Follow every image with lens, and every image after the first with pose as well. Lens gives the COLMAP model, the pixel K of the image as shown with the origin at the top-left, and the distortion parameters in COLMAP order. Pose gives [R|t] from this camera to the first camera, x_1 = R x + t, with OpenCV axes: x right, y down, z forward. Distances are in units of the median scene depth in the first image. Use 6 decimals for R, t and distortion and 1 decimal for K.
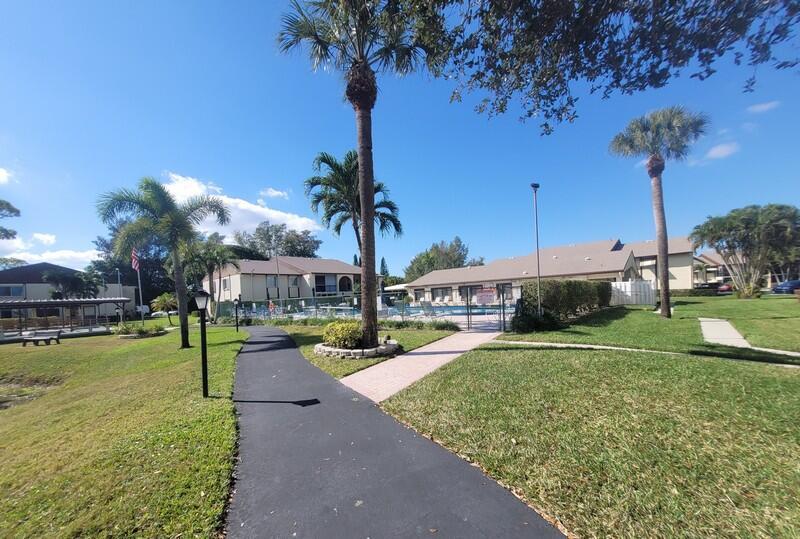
lens RADIAL K [[310.9, 0, 395.8], [0, 310.9, 299.3], [0, 0, 1]] dist [0.000412, 0.000182]
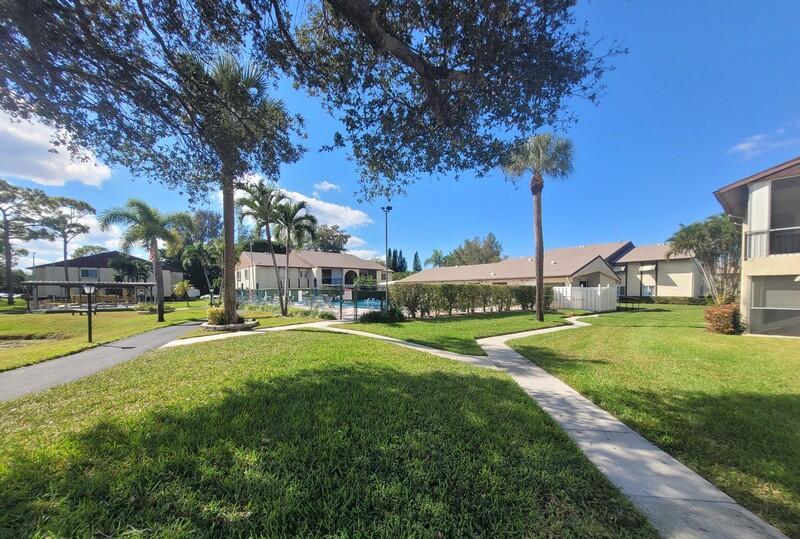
lens RADIAL K [[310.9, 0, 395.8], [0, 310.9, 299.3], [0, 0, 1]] dist [0.000412, 0.000182]
pose [[0.988270, 0.047506, -0.145140, 0.186585], [-0.044430, 0.998715, 0.024368, -0.008062], [0.146112, -0.017634, 0.989111, -0.070735]]
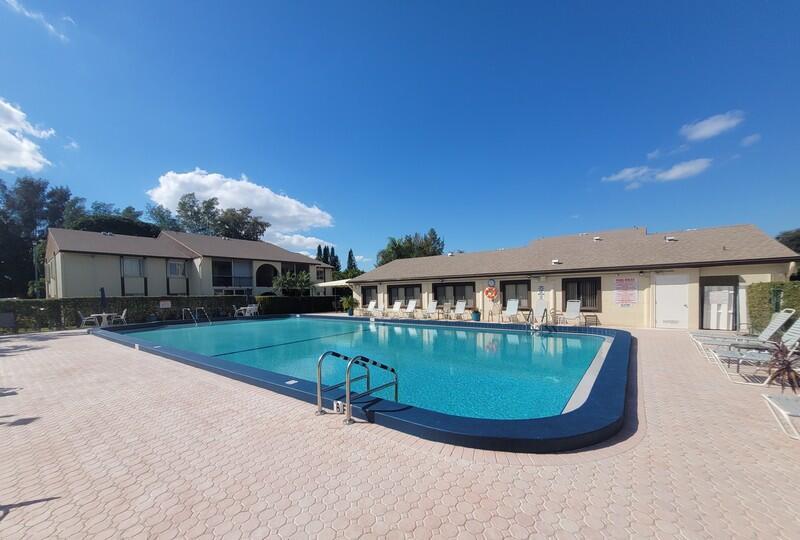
lens RADIAL K [[310.9, 0, 395.8], [0, 310.9, 299.8], [0, 0, 1]] dist [0.000412, 0.000182]
pose [[0.996266, 0.023894, 0.082962, 0.072944], [-0.025000, 0.999612, 0.012319, -0.014557], [-0.082636, -0.014348, 0.996477, 0.364636]]
